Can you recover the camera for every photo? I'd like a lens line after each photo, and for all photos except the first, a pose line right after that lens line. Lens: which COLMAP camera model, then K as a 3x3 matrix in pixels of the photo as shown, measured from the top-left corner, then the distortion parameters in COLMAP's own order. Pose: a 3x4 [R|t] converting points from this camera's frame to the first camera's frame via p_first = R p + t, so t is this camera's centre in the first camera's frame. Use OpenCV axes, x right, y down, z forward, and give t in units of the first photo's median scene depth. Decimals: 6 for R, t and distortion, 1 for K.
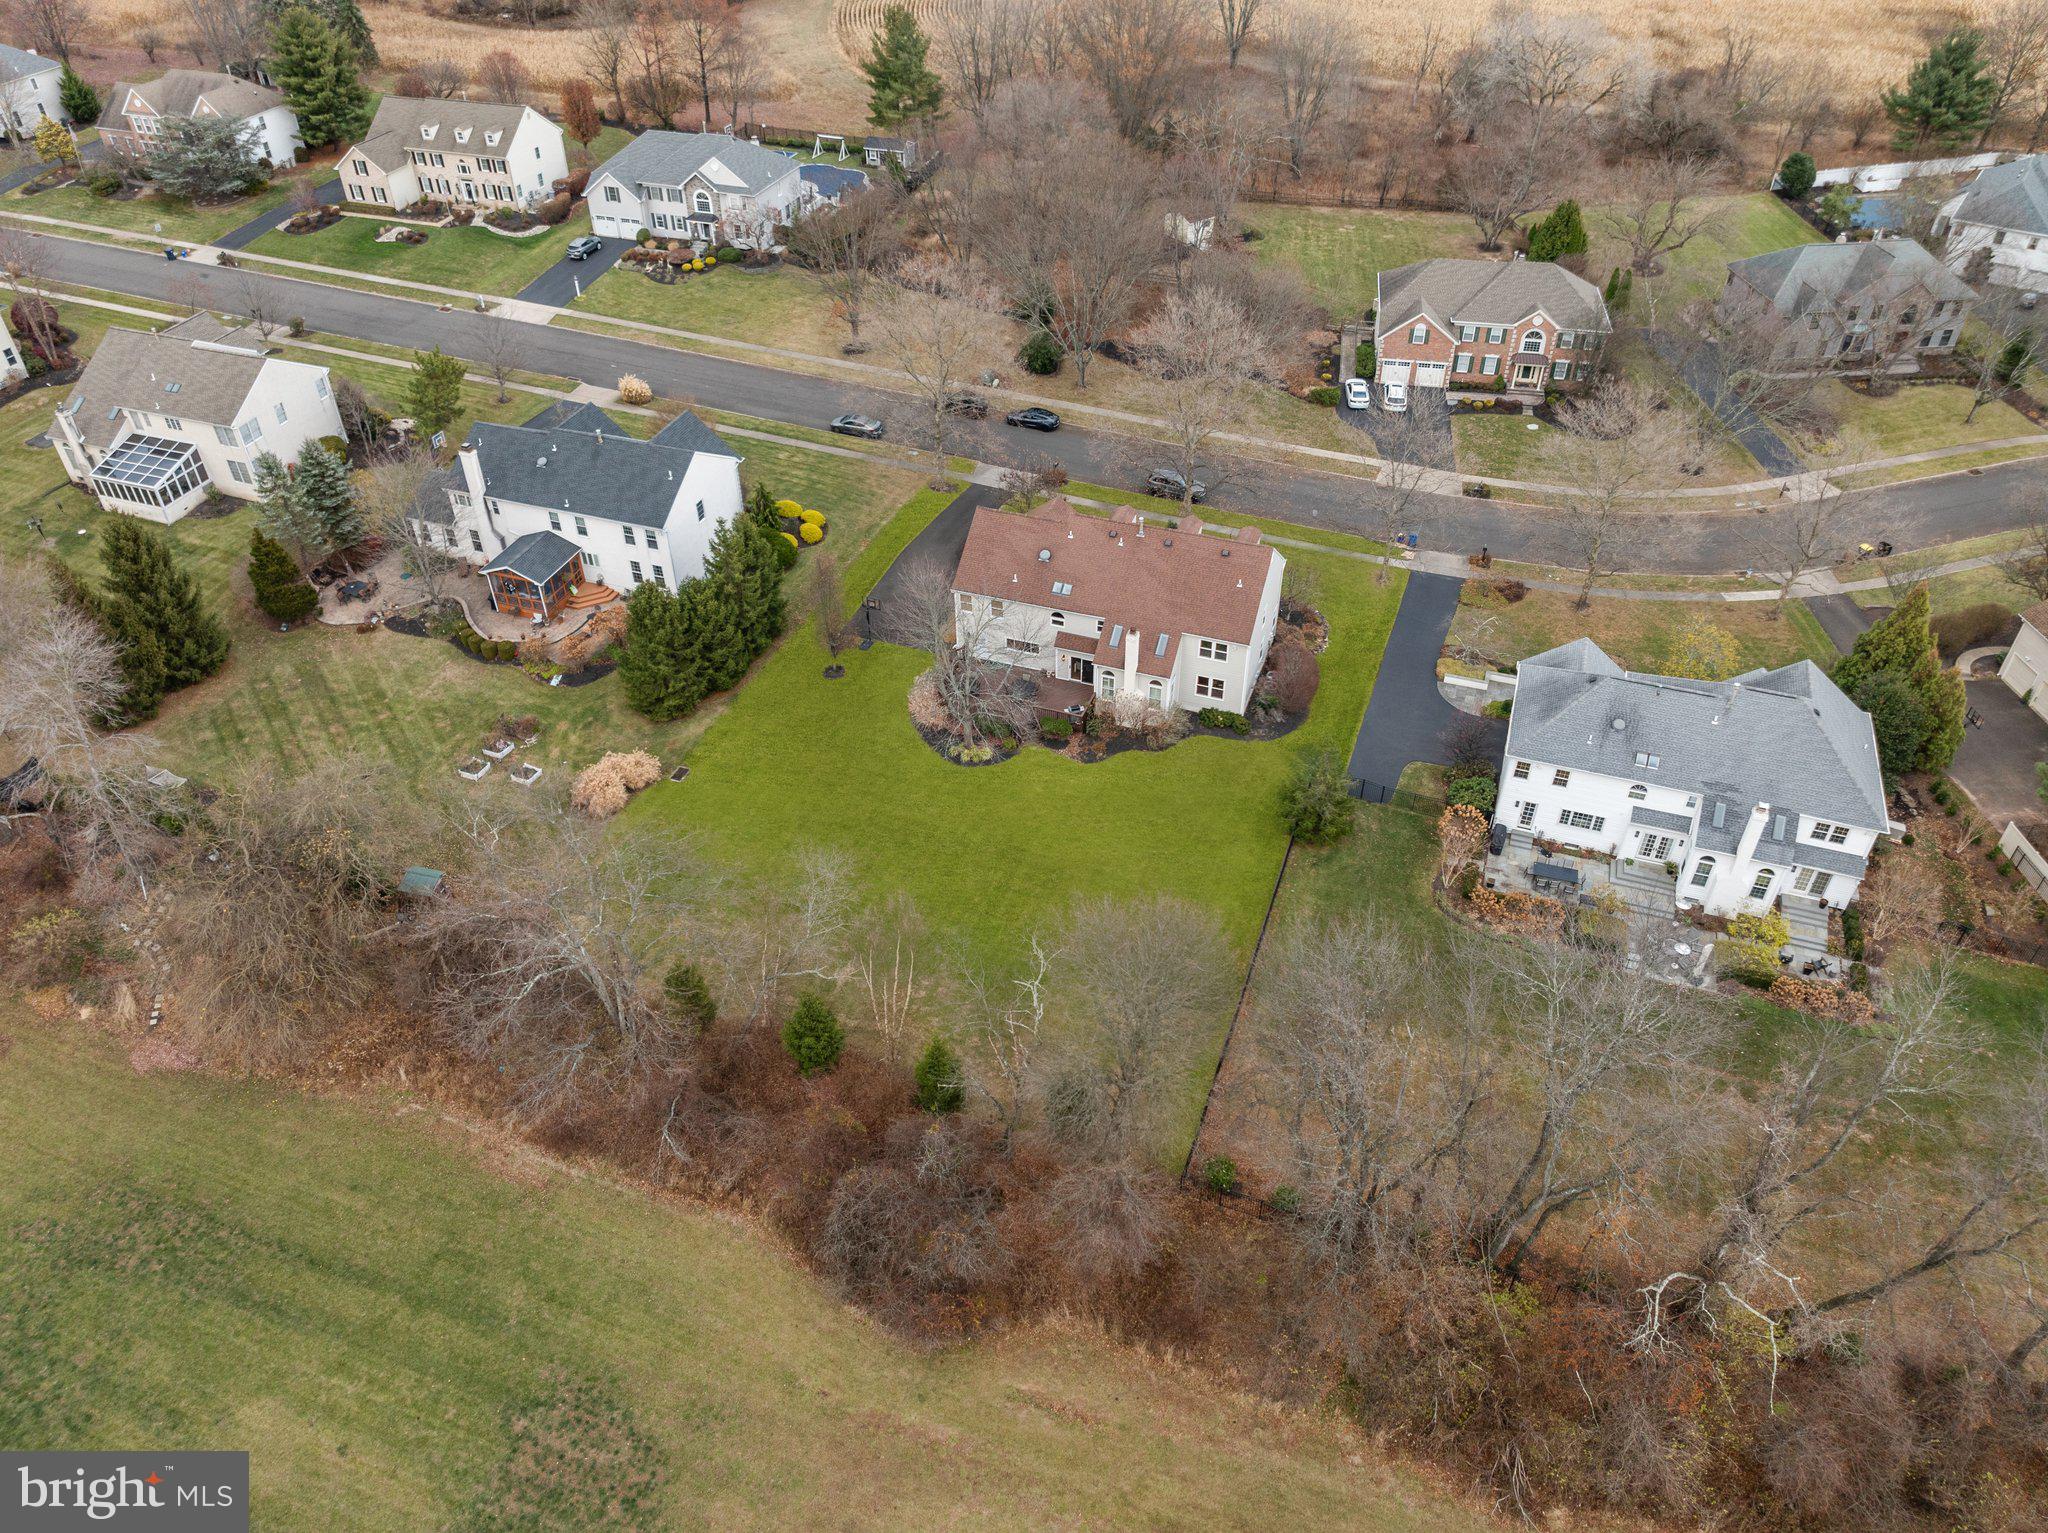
lens RADIAL K [[1431.6, 0, 1024.0], [0, 1431.6, 766.5], [0, 0, 1]] dist [-0.038075, 0.001027]
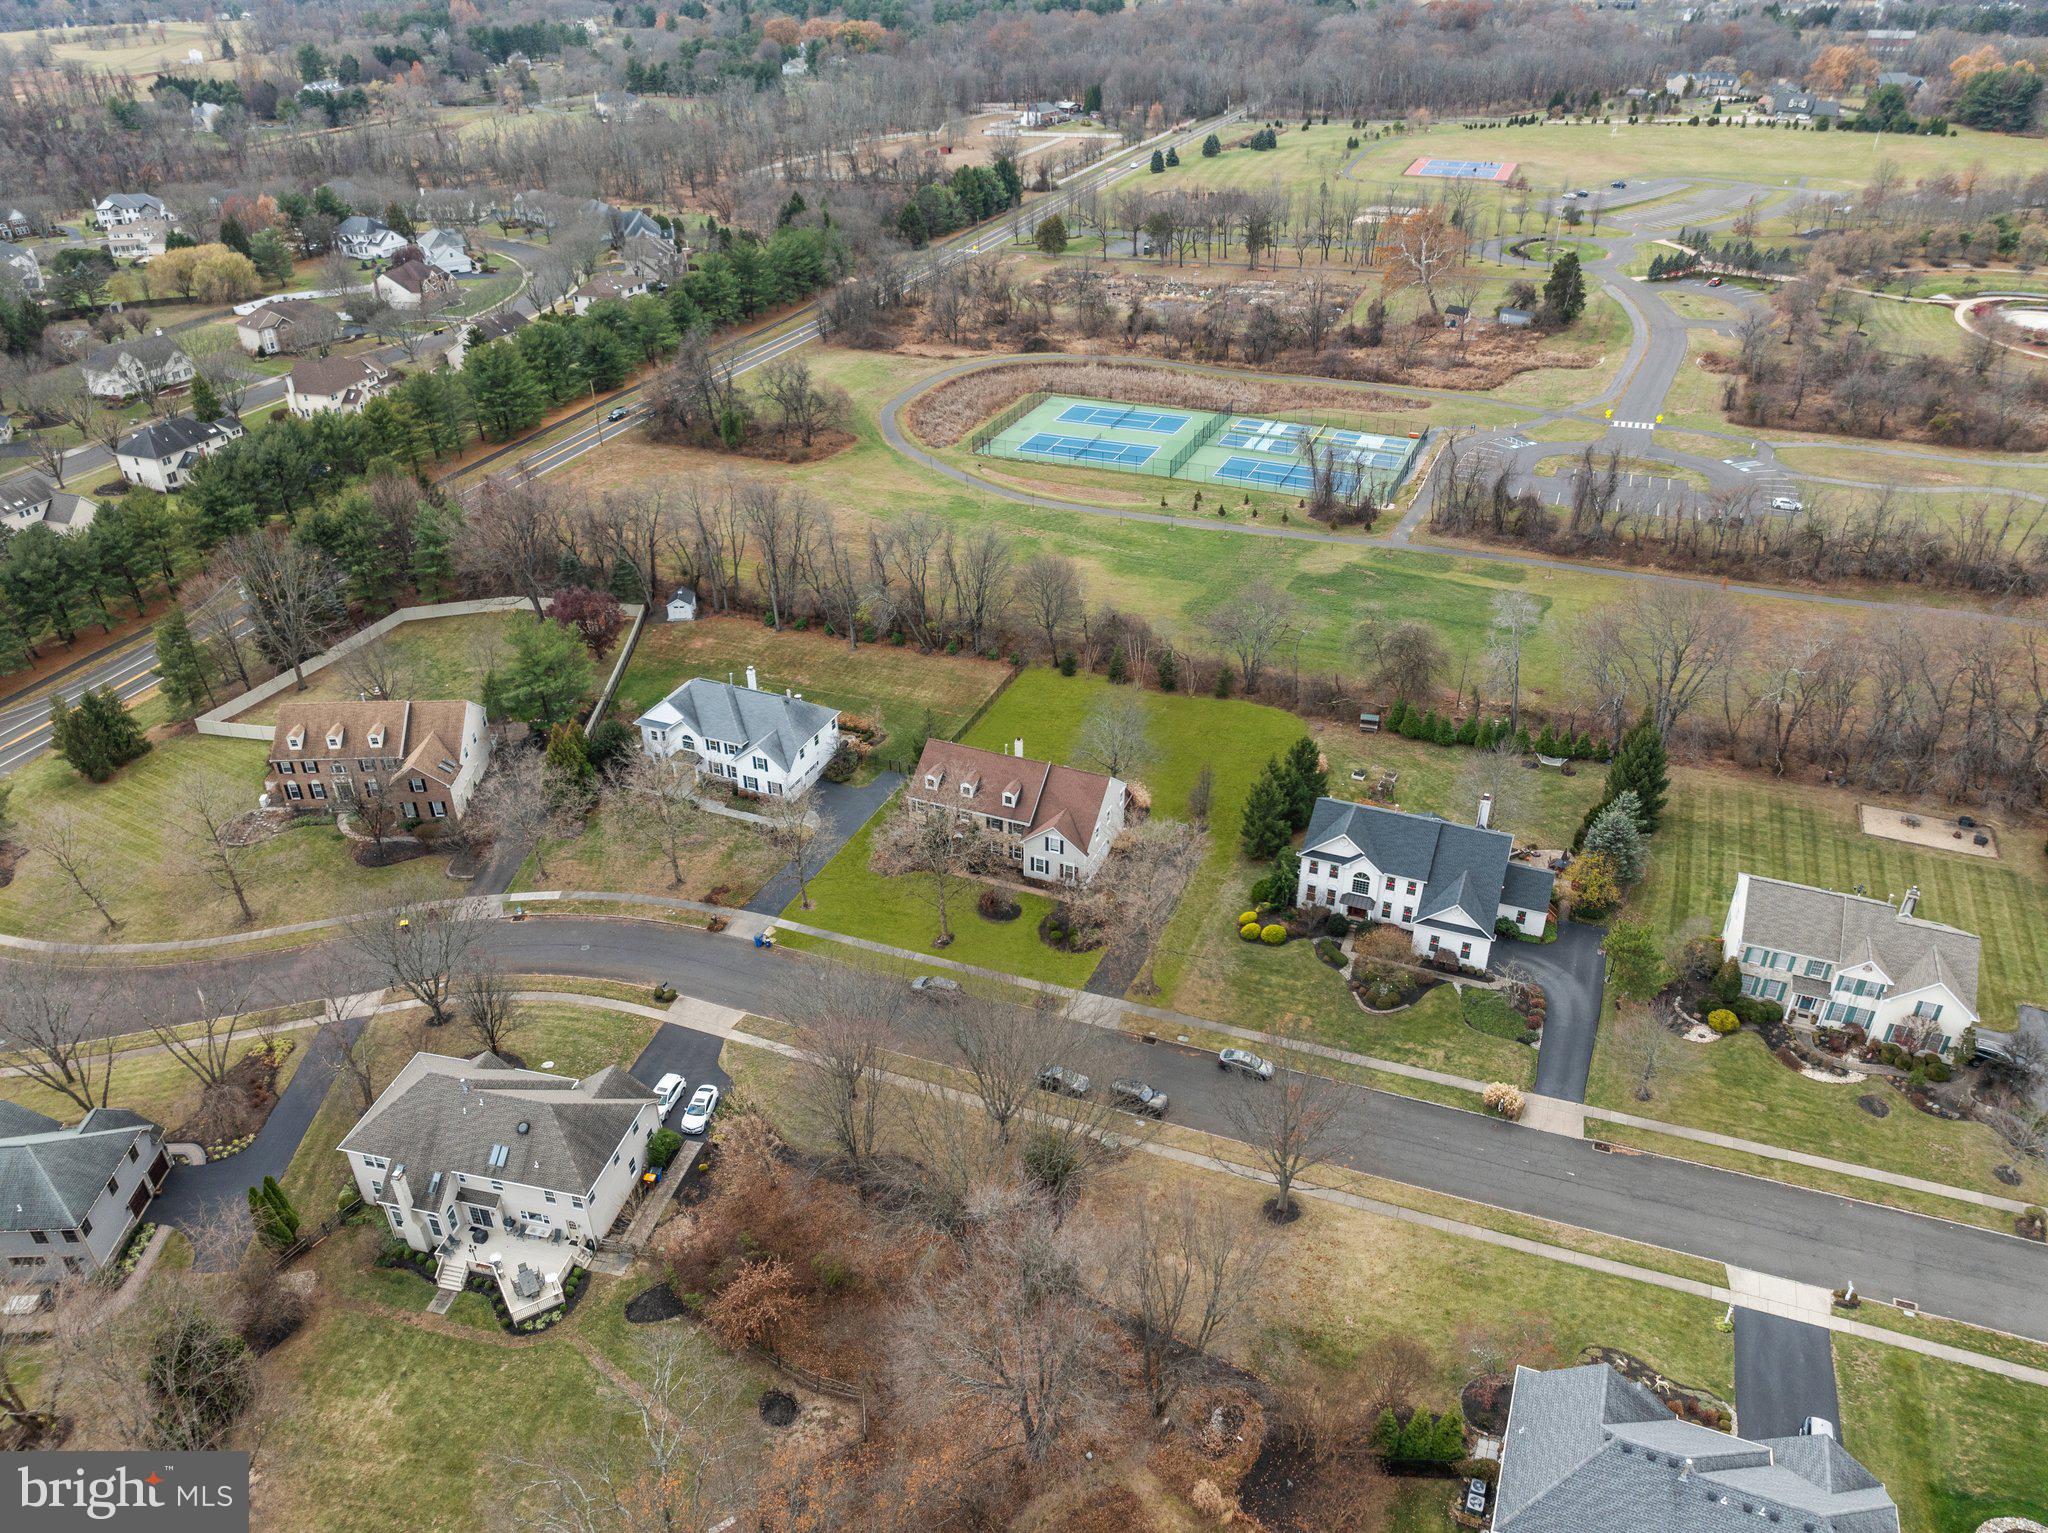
lens RADIAL K [[1445.5, 0, 1039.3], [0, 1445.5, 764.8], [0, 0, 1]] dist [-0.043291, -0.000324]
pose [[-0.998991, -0.008563, 0.044081, -0.023716], [0.038776, 0.330586, 0.942979, -1.548140], [-0.022647, 0.943737, -0.329920, 1.429630]]
